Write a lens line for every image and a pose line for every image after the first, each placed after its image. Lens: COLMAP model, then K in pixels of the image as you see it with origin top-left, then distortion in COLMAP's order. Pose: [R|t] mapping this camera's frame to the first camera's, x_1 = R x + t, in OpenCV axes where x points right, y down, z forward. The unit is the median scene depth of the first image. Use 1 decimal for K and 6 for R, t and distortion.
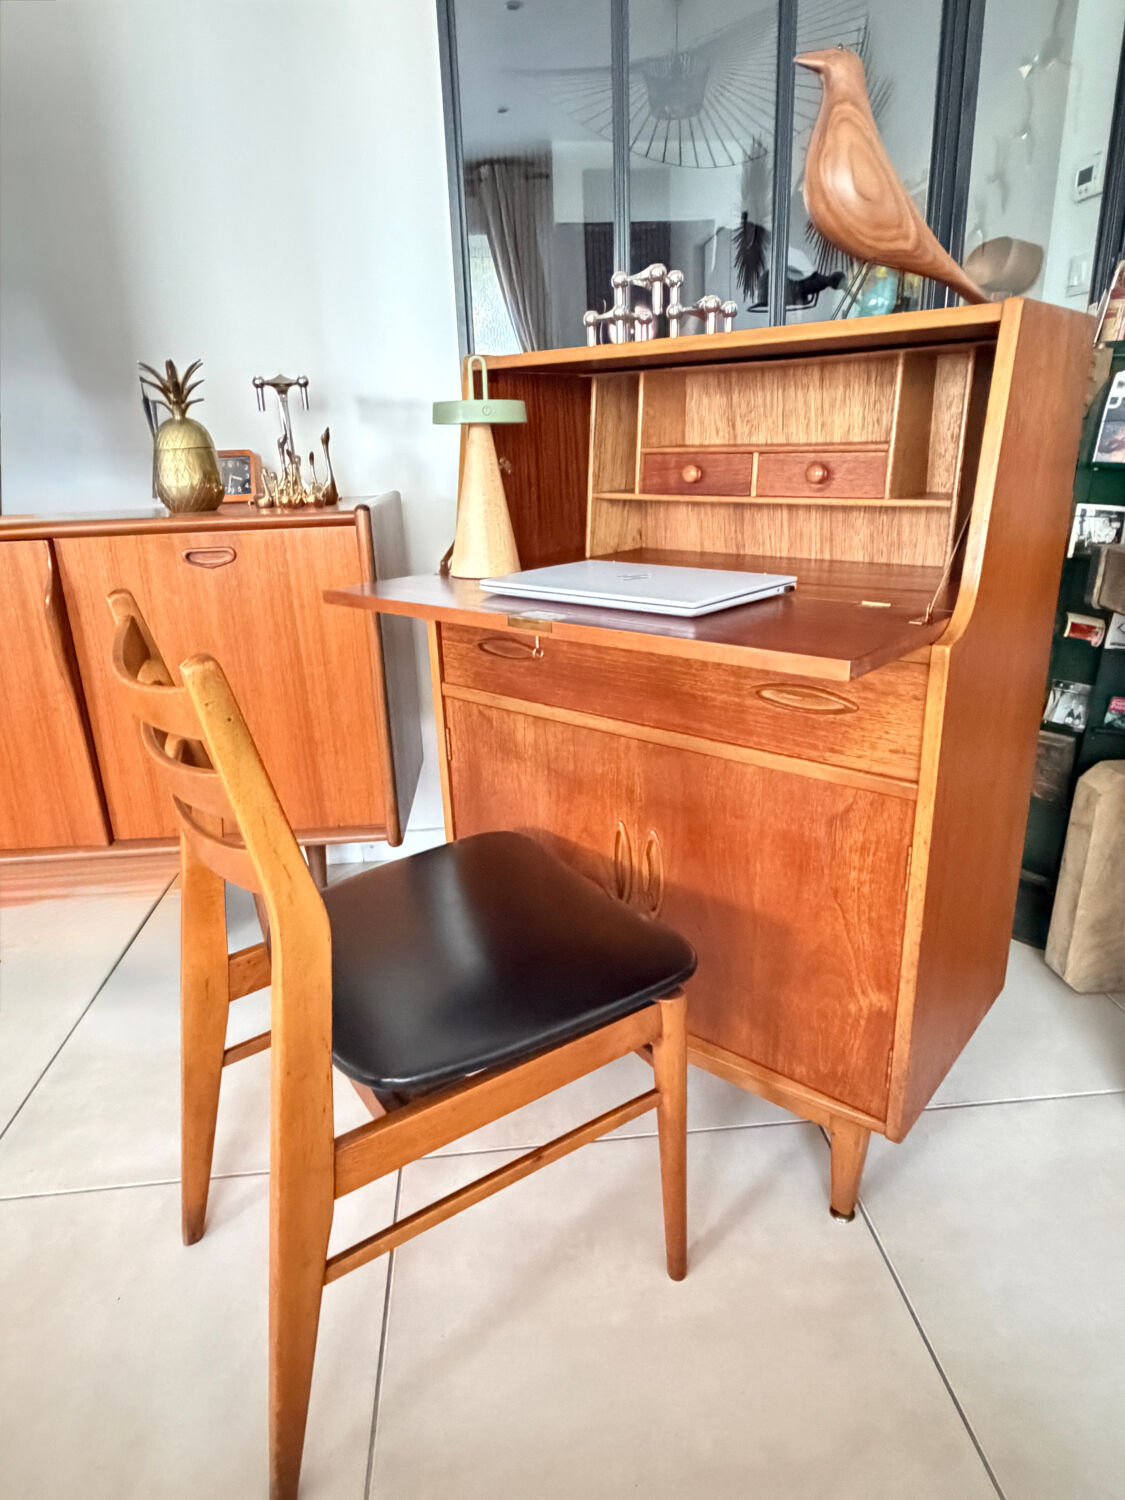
lens RADIAL K [[920.8, 0, 570.4], [0, 920.8, 752.7], [0, 0, 1]] dist [0.003821, 0.000708]
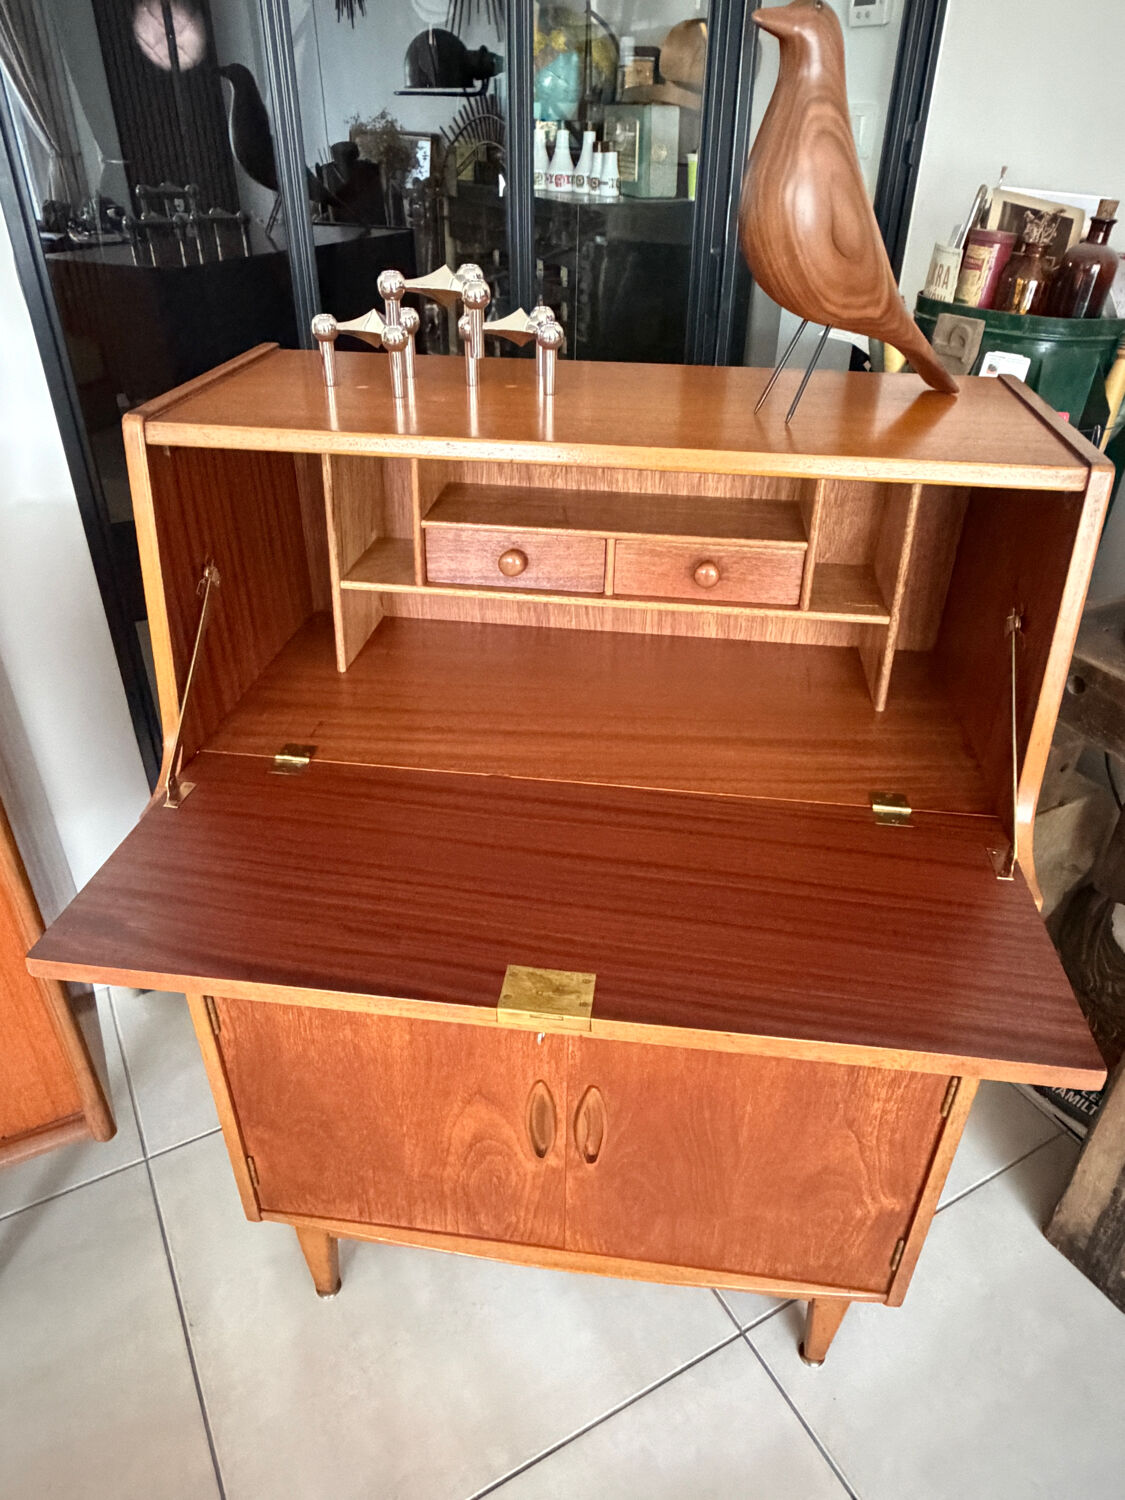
lens RADIAL K [[1002.4, 0, 566.7], [0, 1002.4, 739.2], [0, 0, 1]] dist [-0.012789, 0.013580]
pose [[0.842089, -0.251212, 0.477261, -0.270601], [0.141059, 0.956684, 0.254674, -0.437221], [-0.520565, -0.147137, 0.841049, 0.398049]]
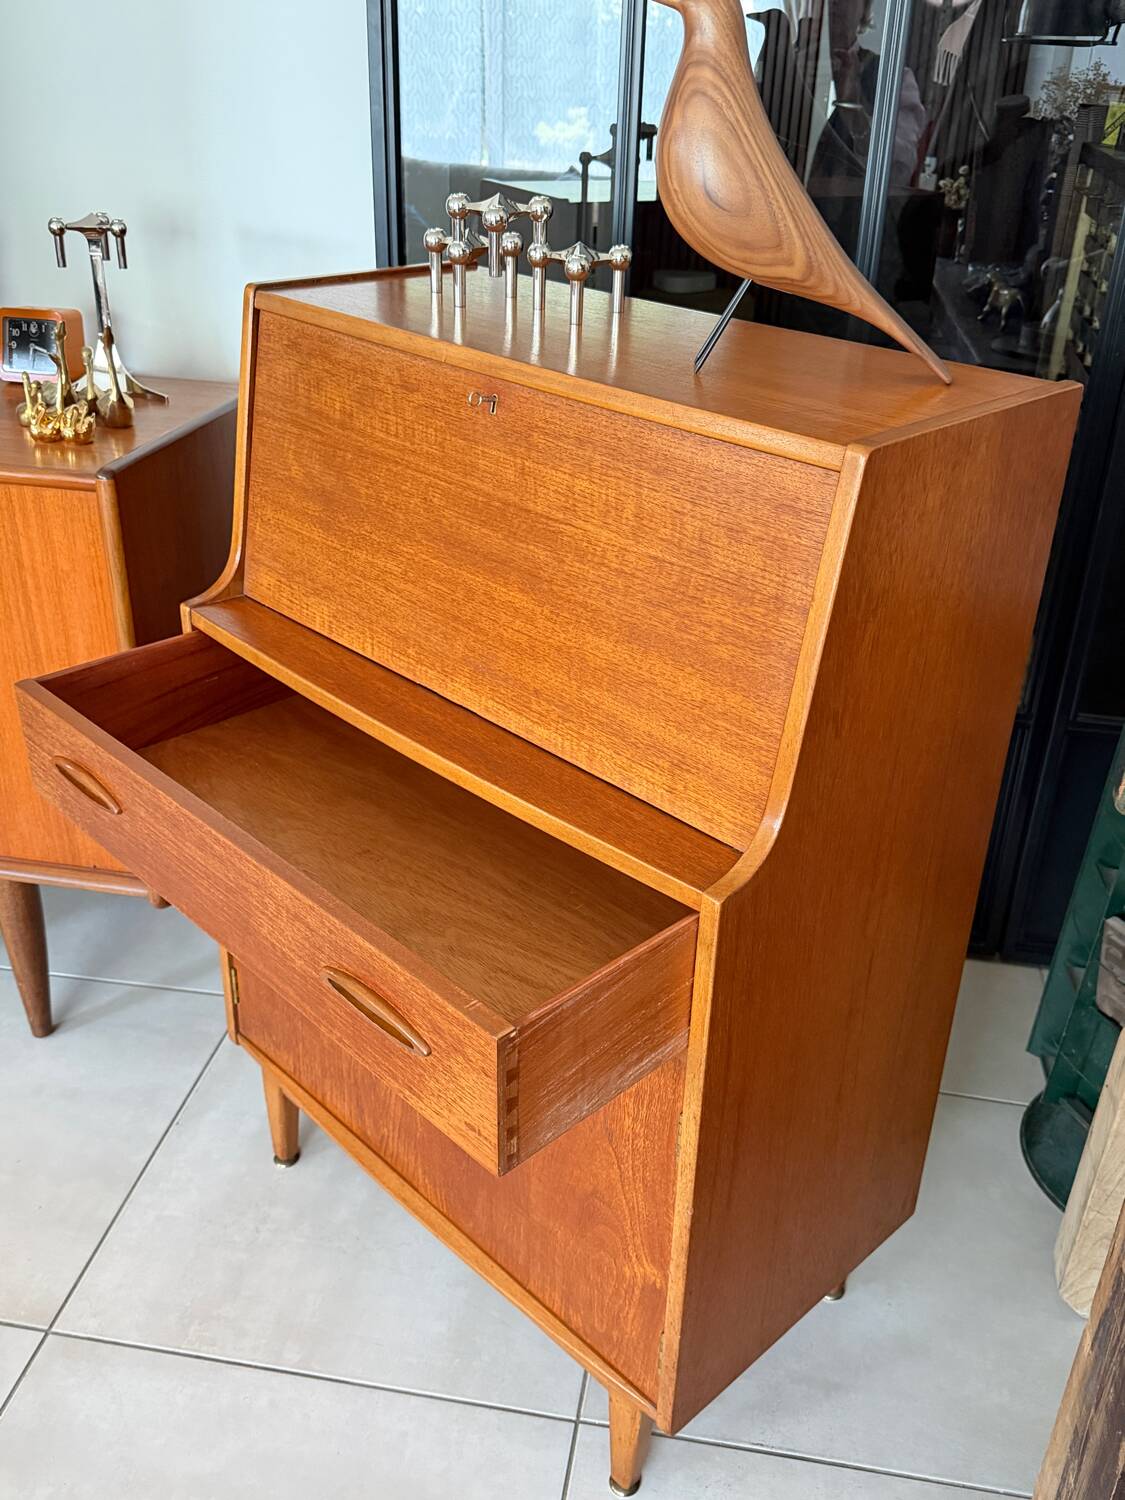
lens RADIAL K [[1372.3, 0, 570.7], [0, 1372.3, 757.9], [0, 0, 1]] dist [0.040076, 0.000000]
pose [[0.992447, 0.105273, -0.062986, 0.282345], [-0.094320, 0.983094, 0.156939, -0.320826], [0.078443, -0.149812, 0.985598, -0.082975]]
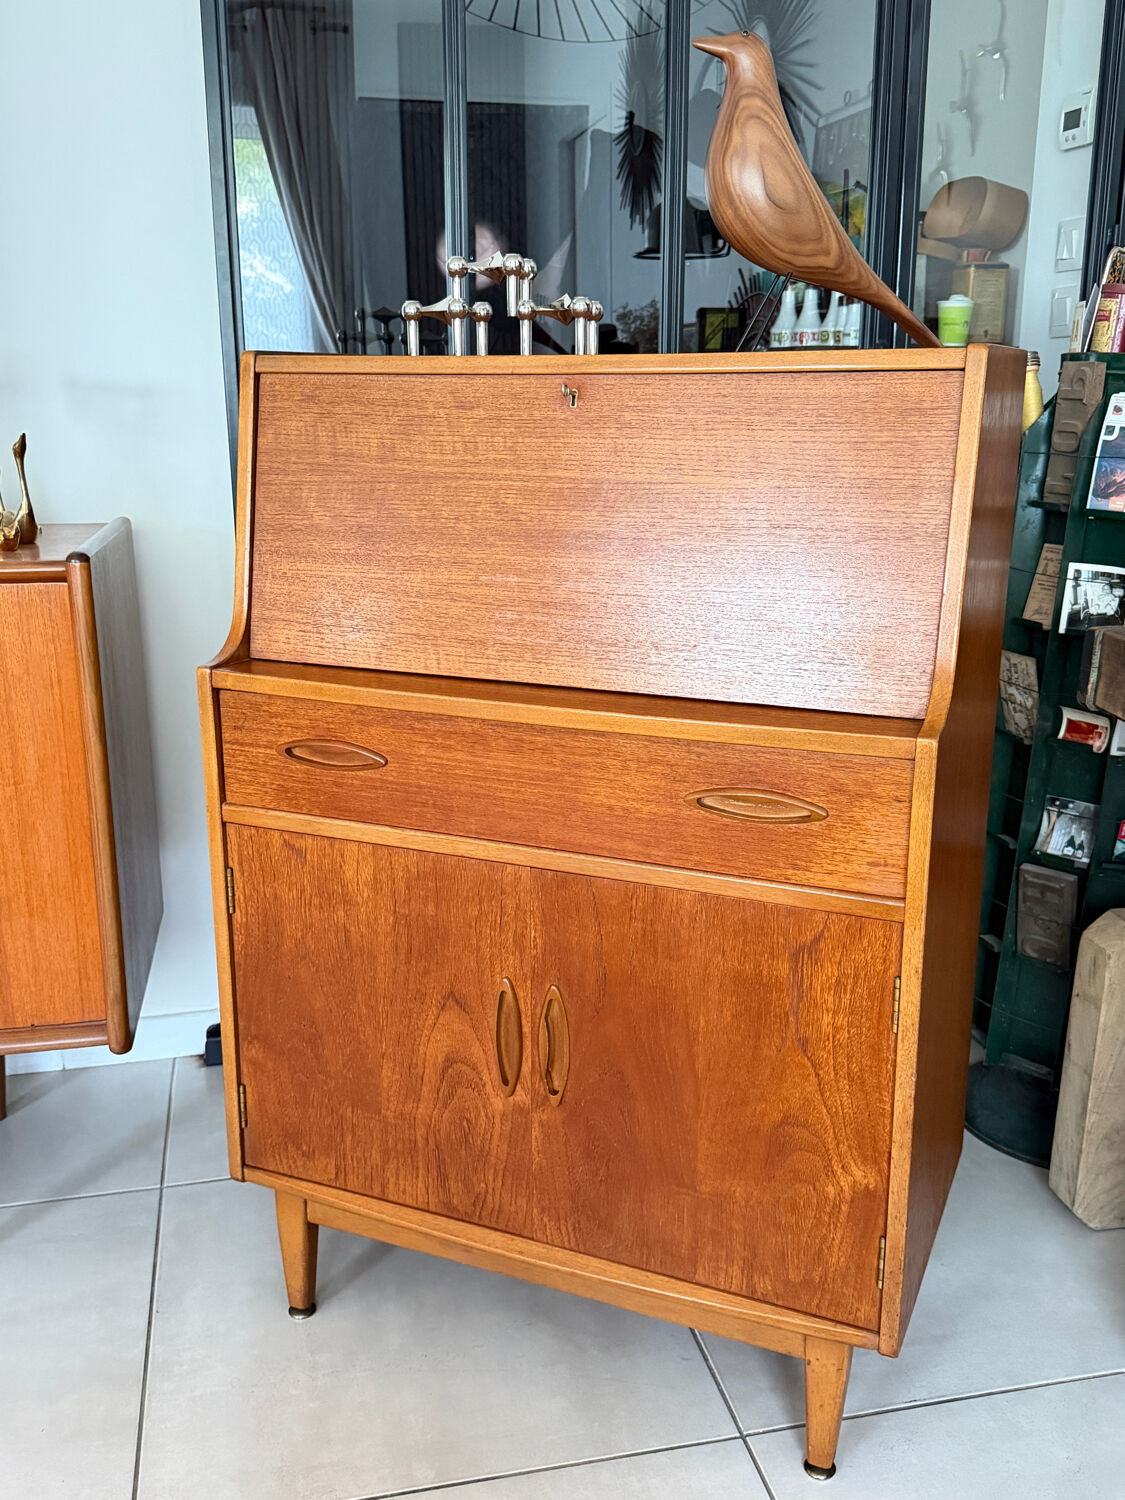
lens RADIAL K [[1403.0, 0, 565.7], [0, 1403.0, 762.6], [0, 0, 1]] dist [0.053606, 0.000000]
pose [[0.959977, -0.041586, 0.276975, -0.231058], [0.063129, 0.995595, -0.069321, -0.019407], [-0.272872, 0.084032, 0.958373, -0.132270]]
